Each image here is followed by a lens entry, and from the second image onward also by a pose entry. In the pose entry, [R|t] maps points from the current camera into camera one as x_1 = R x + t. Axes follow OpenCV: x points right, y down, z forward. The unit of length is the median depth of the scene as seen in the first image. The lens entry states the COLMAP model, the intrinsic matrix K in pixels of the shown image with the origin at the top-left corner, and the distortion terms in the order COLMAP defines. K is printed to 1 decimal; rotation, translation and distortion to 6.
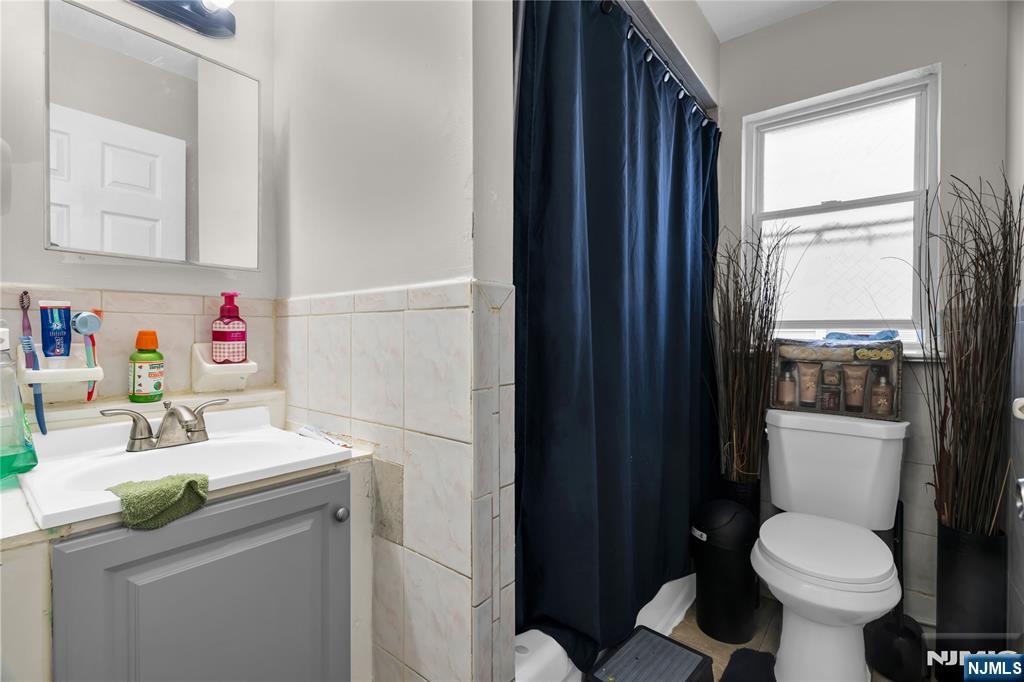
lens RADIAL K [[463.0, 0, 509.0], [0, 463.0, 340.9], [0, 0, 1]] dist [-0.001313, 0.001056]
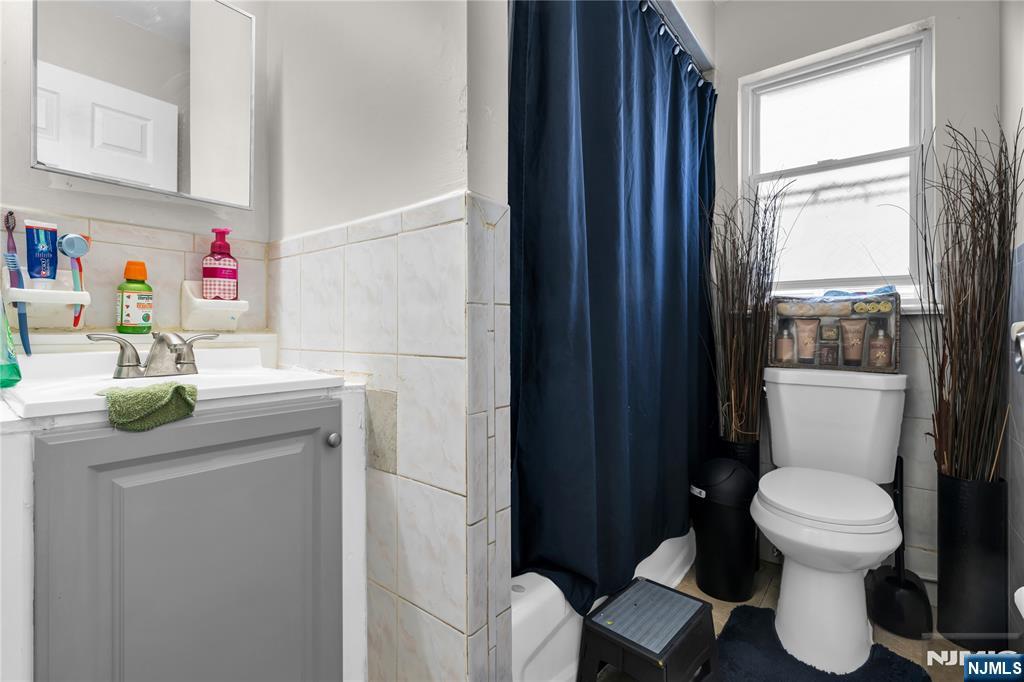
lens RADIAL K [[466.9, 0, 509.8], [0, 466.9, 335.1], [0, 0, 1]] dist [0.000179, 0.000161]
pose [[0.999965, -0.002815, 0.007936, 0.002820], [0.002910, 0.999925, -0.011909, 0.117585], [-0.007902, 0.011931, 0.999898, 0.003492]]
